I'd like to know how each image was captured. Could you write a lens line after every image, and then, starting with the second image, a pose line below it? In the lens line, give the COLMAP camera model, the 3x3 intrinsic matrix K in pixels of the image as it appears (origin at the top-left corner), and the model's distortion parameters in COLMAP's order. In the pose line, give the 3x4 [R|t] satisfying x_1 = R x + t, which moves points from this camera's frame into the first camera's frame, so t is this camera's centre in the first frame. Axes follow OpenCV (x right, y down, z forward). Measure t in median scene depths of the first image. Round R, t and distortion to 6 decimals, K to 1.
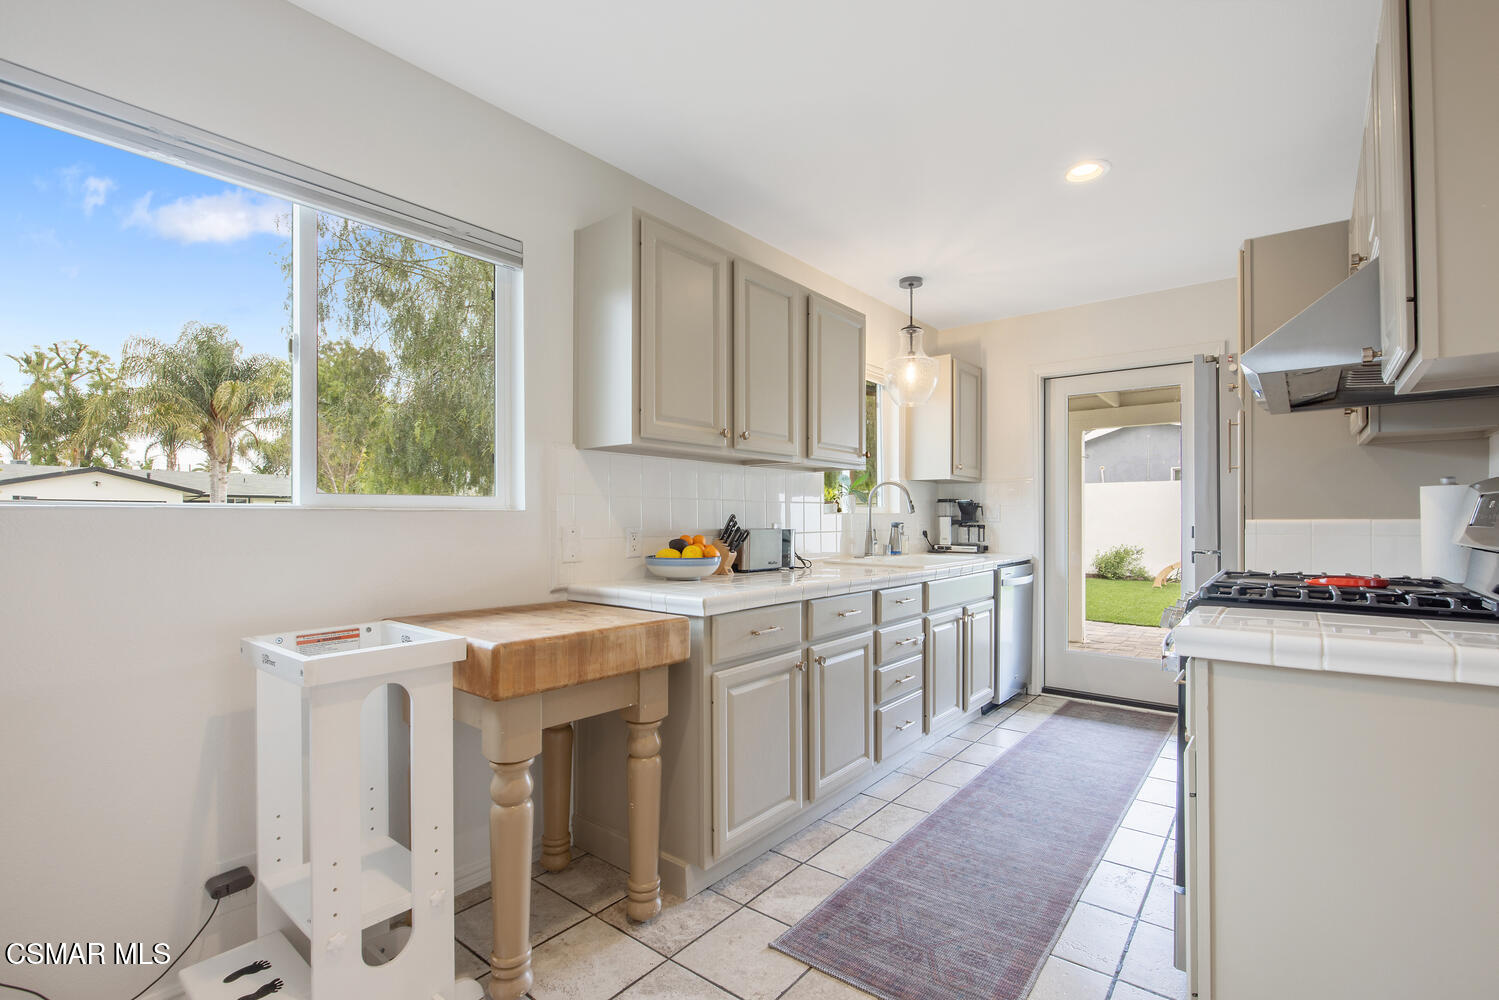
lens RADIAL K [[666.0, 0, 753.6], [0, 666.0, 522.7], [0, 0, 1]] dist [-0.002069, 0.000013]
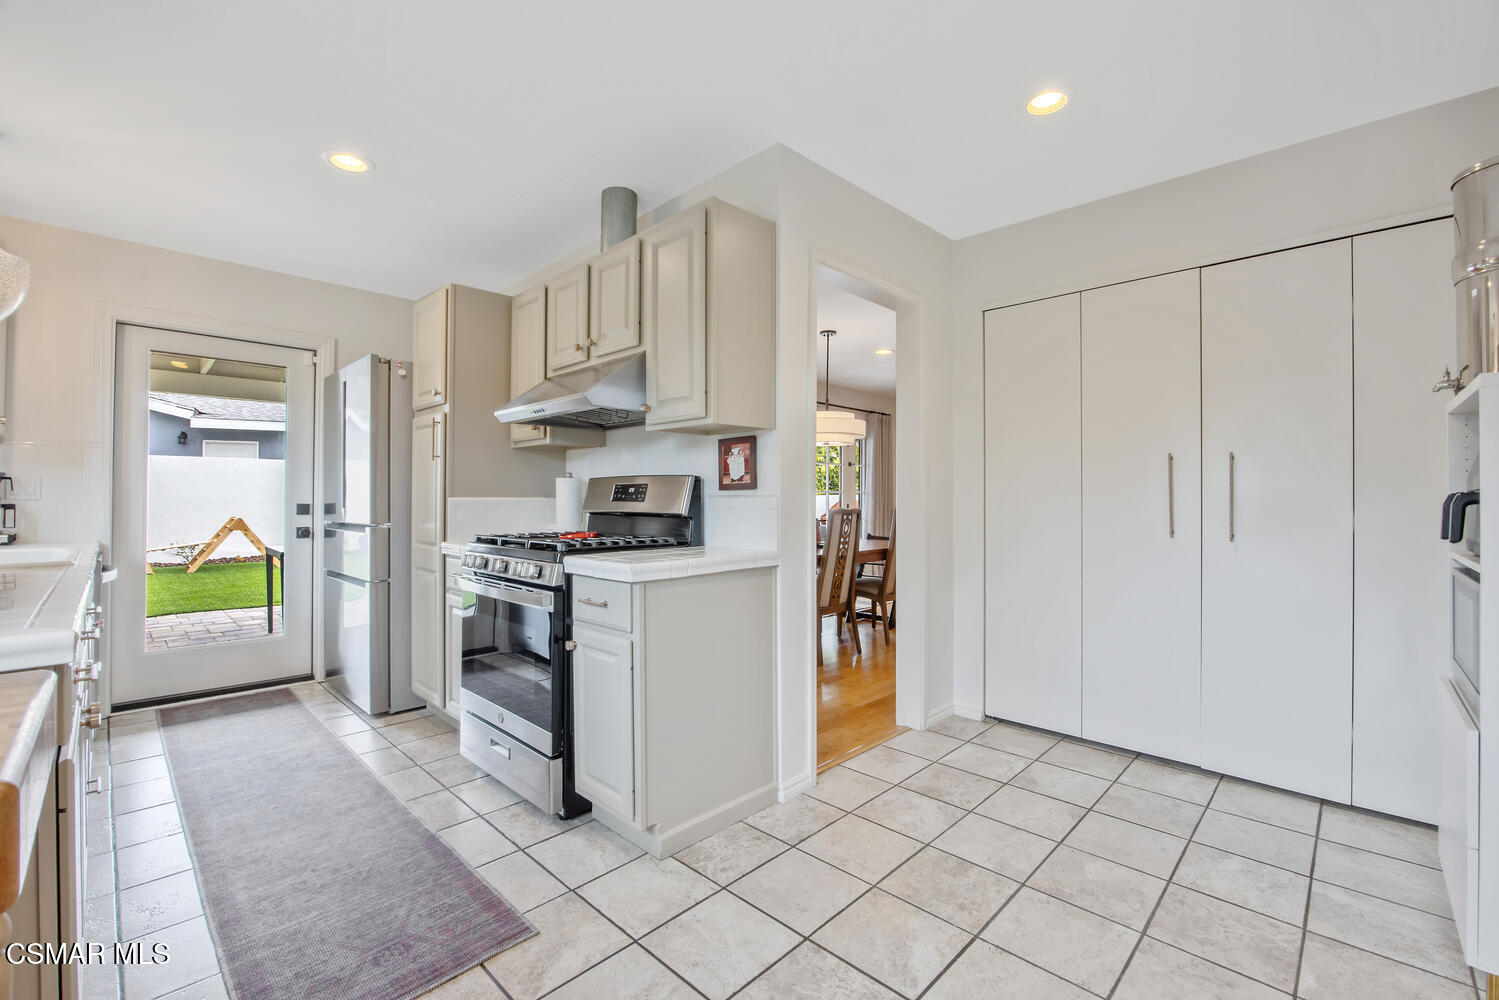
lens RADIAL K [[627.7, 0, 756.9], [0, 627.7, 502.7], [0, 0, 1]] dist [-0.008798, 0.000235]
pose [[0.104637, -0.002780, 0.994507, -0.368628], [0.002011, 0.999995, 0.002584, 0.002947], [-0.994508, 0.001729, 0.104642, 0.241950]]
